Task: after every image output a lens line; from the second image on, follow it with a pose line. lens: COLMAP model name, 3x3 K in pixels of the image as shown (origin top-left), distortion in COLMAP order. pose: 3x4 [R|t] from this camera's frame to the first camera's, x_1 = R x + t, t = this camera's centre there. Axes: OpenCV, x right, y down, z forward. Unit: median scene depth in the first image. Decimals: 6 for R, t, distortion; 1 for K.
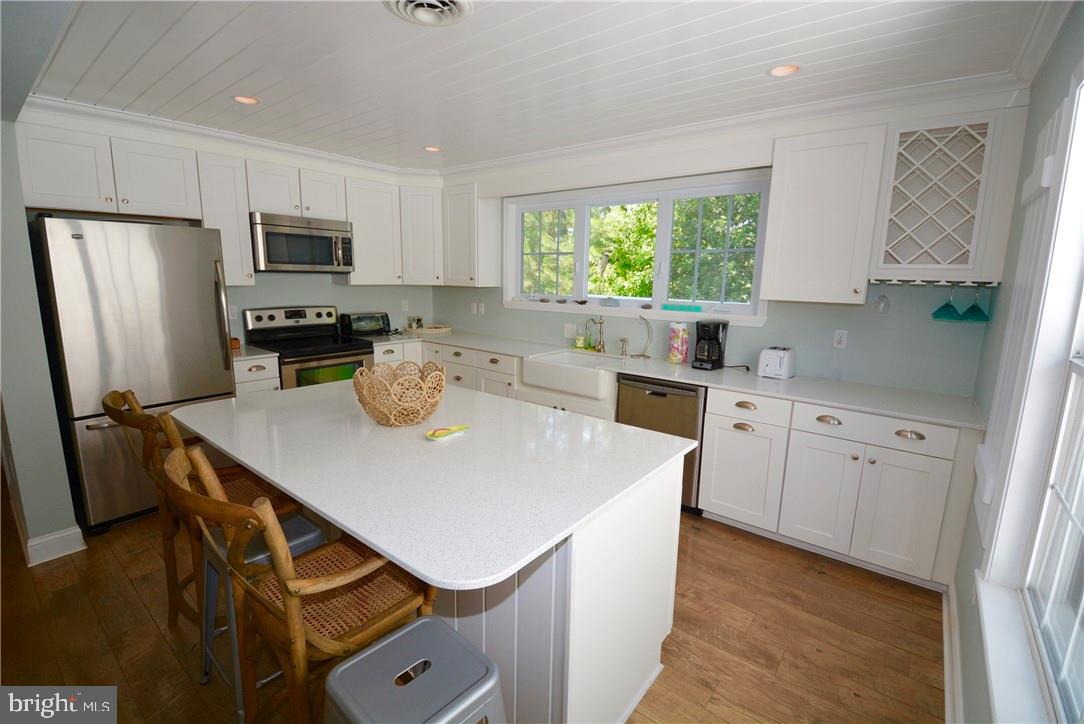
lens RADIAL K [[480.3, 0, 542.0], [0, 480.3, 362.0], [0, 0, 1]] dist [0.021866, -0.026014]
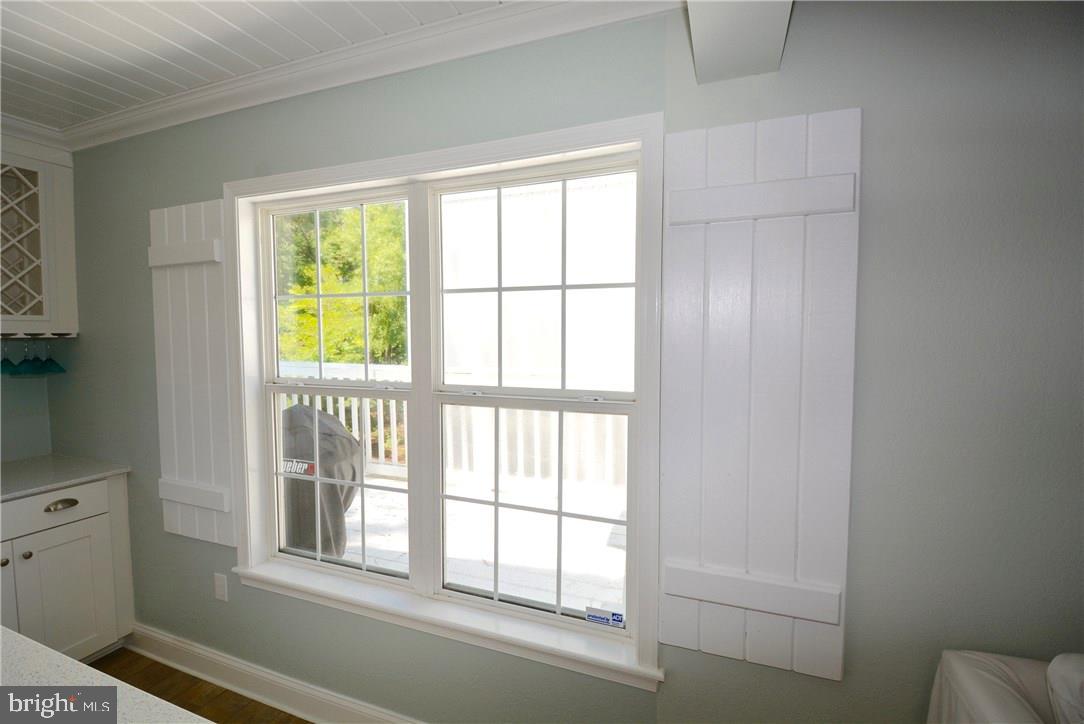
lens RADIAL K [[480.3, 0, 542.0], [0, 480.3, 362.0], [0, 0, 1]] dist [0.021866, -0.026014]
pose [[-0.308716, -0.077843, 0.947964, -0.226784], [0.164149, 0.977331, 0.133712, -0.055831], [-0.936883, 0.196886, -0.288940, 0.264297]]
